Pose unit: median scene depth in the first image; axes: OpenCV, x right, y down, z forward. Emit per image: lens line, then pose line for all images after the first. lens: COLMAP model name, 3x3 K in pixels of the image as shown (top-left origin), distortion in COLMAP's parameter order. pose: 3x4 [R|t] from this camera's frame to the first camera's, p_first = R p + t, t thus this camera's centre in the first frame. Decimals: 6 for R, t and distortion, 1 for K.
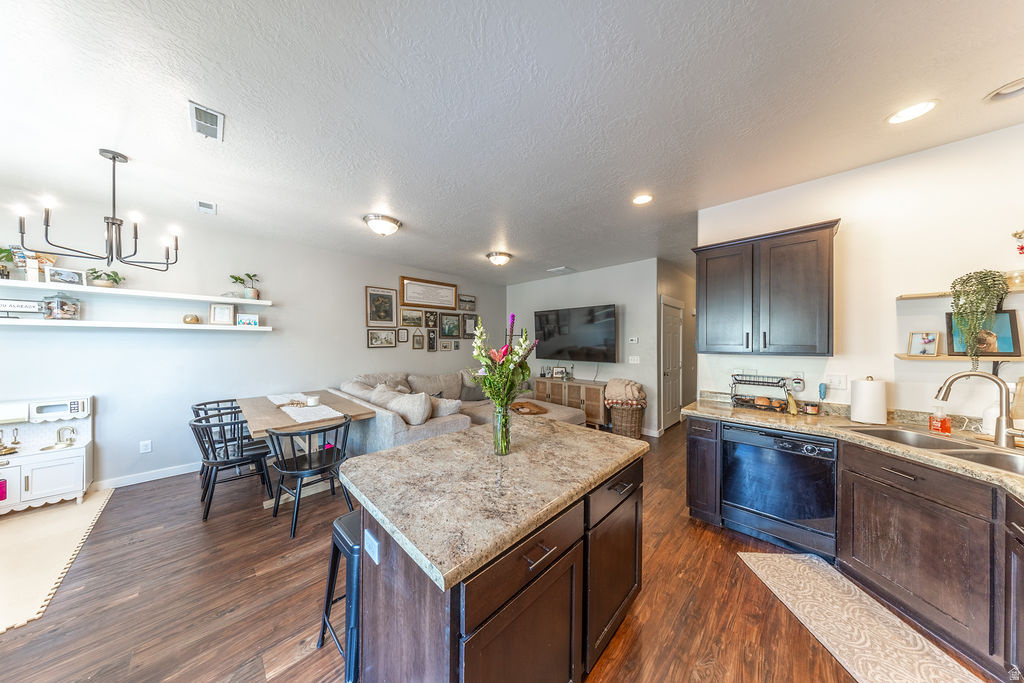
lens RADIAL K [[292.4, 0, 512.7], [0, 292.4, 341.2], [0, 0, 1]] dist [0.000178, -0.000357]
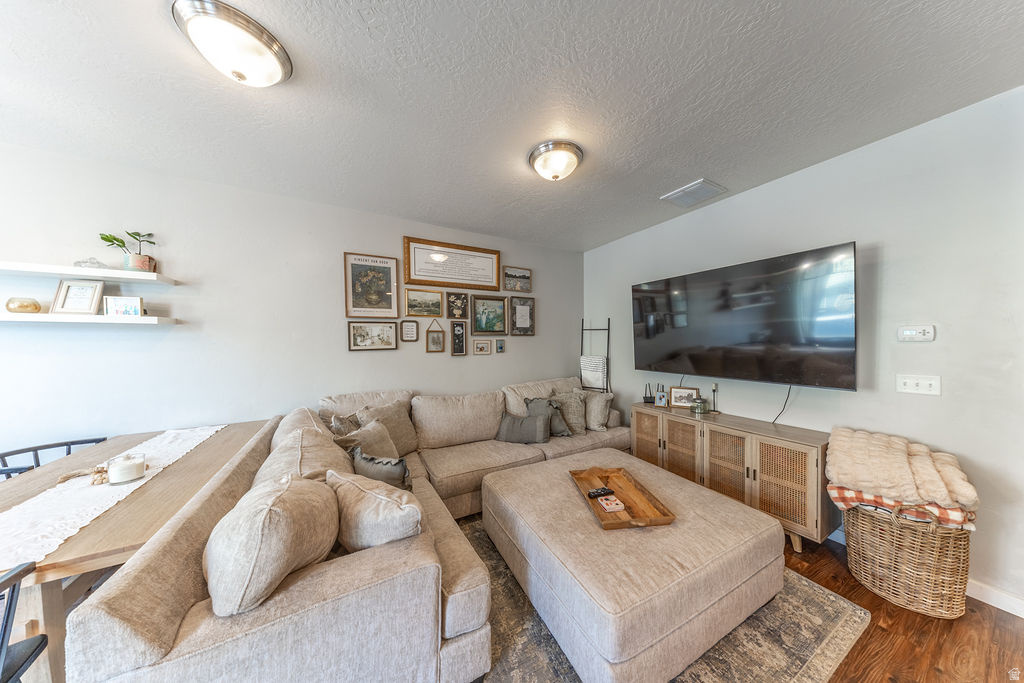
lens RADIAL K [[292.4, 0, 511.4], [0, 292.4, 345.7], [0, 0, 1]] dist [0.000178, -0.000357]
pose [[0.955585, -0.002139, -0.294709, 0.022524], [0.007597, 0.999820, 0.017376, 0.003097], [0.294619, -0.018843, 0.955429, 0.473040]]
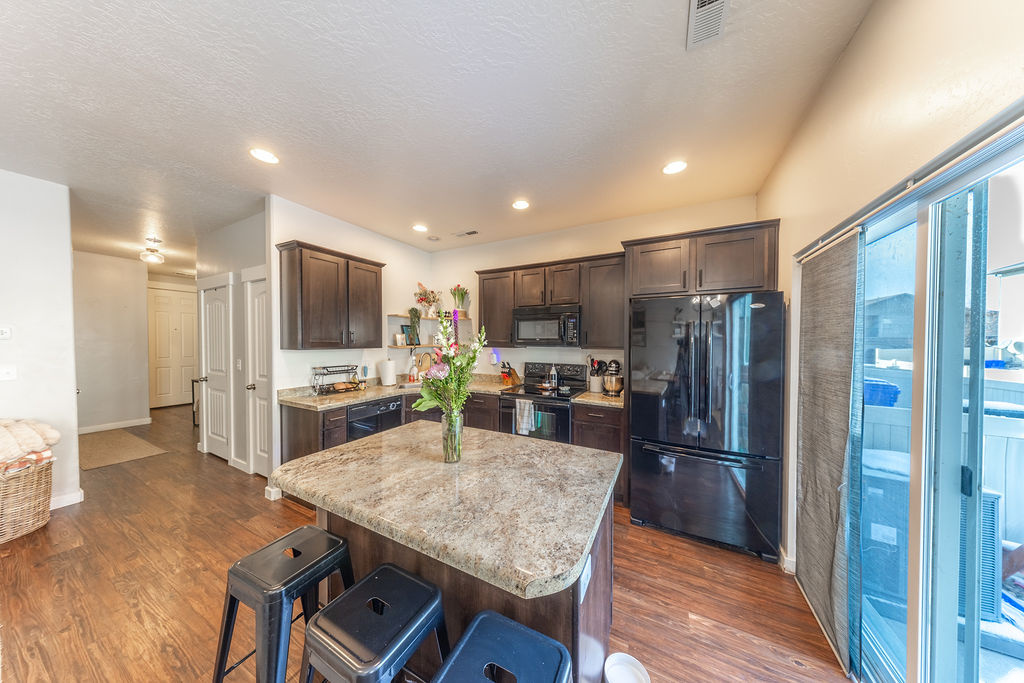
lens RADIAL K [[292.4, 0, 512.9], [0, 292.4, 341.1], [0, 0, 1]] dist [0.000178, -0.000357]
pose [[-0.282798, -0.007002, 0.959154, -0.274718], [-0.009662, 0.999943, 0.004451, 0.000452], [-0.959131, -0.008009, -0.282850, 0.320800]]
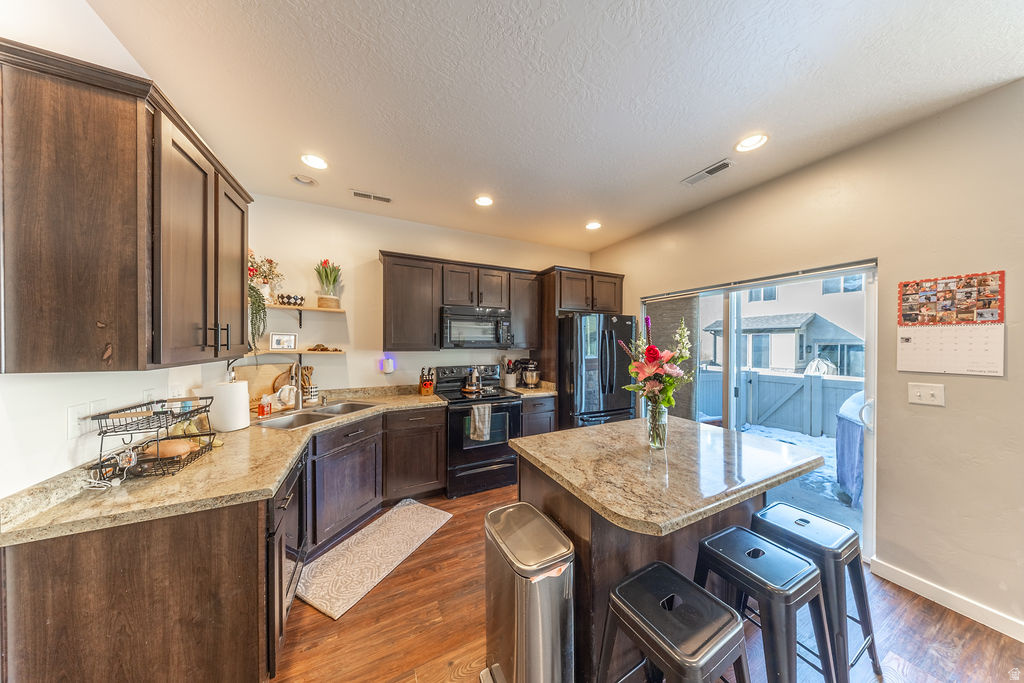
lens RADIAL K [[292.4, 0, 511.0], [0, 292.4, 343.3], [0, 0, 1]] dist [0.000178, -0.000357]
pose [[-0.938496, -0.007362, 0.345212, 0.033675], [-0.008361, 0.999964, -0.001403, 0.003165], [-0.345189, -0.004203, -0.938524, 0.641462]]
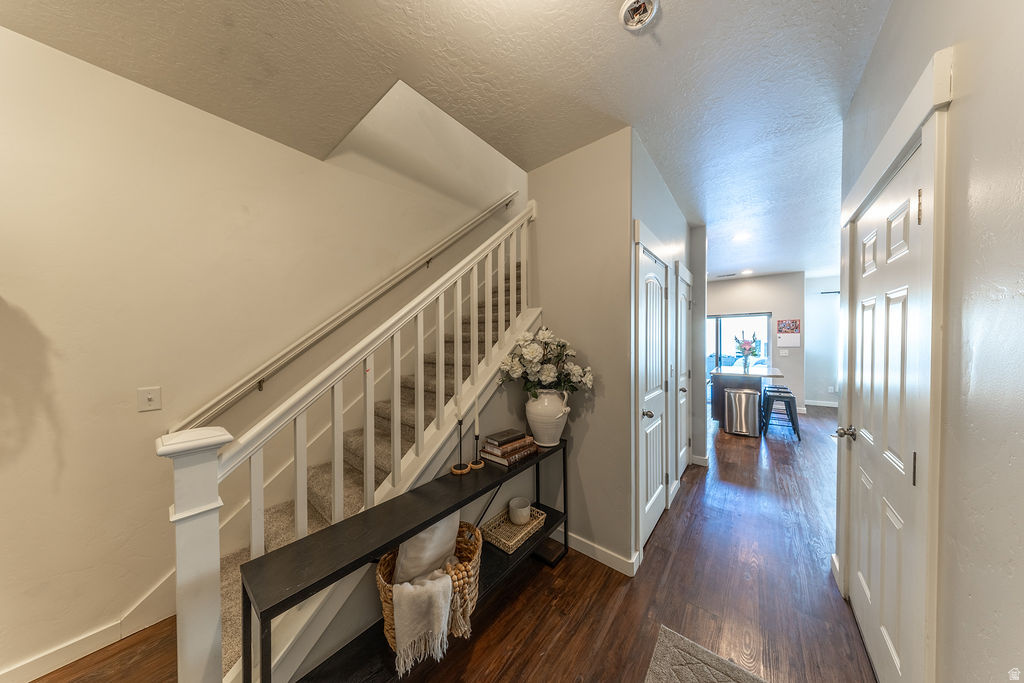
lens RADIAL K [[292.4, 0, 508.2], [0, 292.4, 345.2], [0, 0, 1]] dist [0.000178, -0.000357]
pose [[-0.998562, 0.001471, -0.053598, 0.949935], [0.000821, 0.999926, 0.012156, 0.010665], [0.053612, 0.012095, -0.998489, 1.336233]]
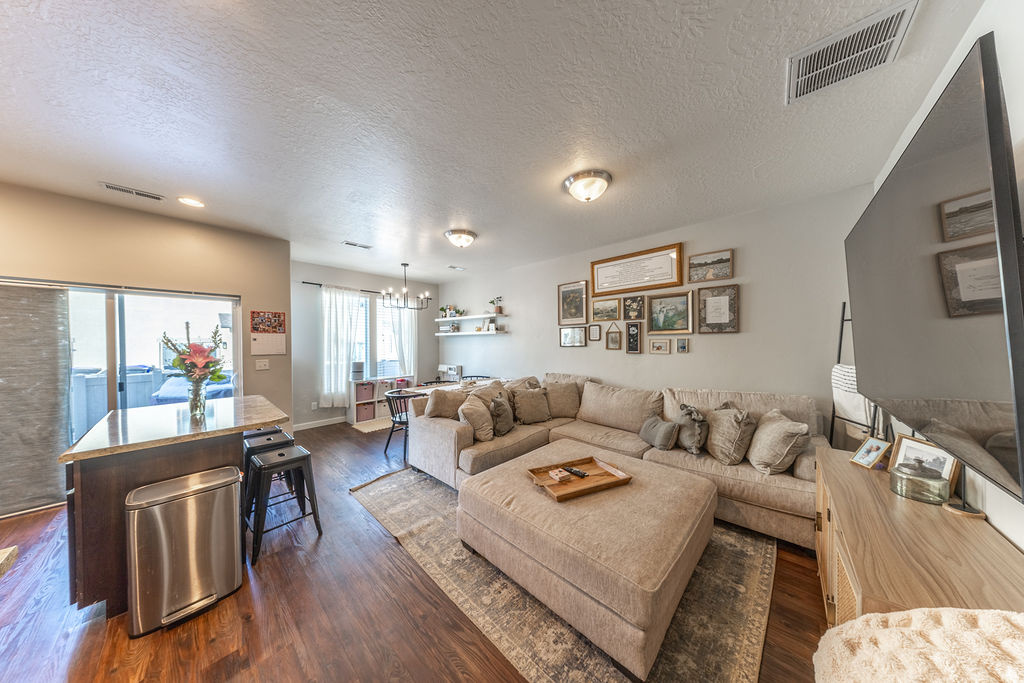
lens RADIAL K [[292.4, 0, 512.2], [0, 292.4, 342.1], [0, 0, 1]] dist [0.000178, -0.000357]
pose [[0.019347, -0.003357, -0.999807, 0.463971], [0.007935, 0.999963, -0.003204, 0.008202], [0.999781, -0.007871, 0.019373, 0.771297]]
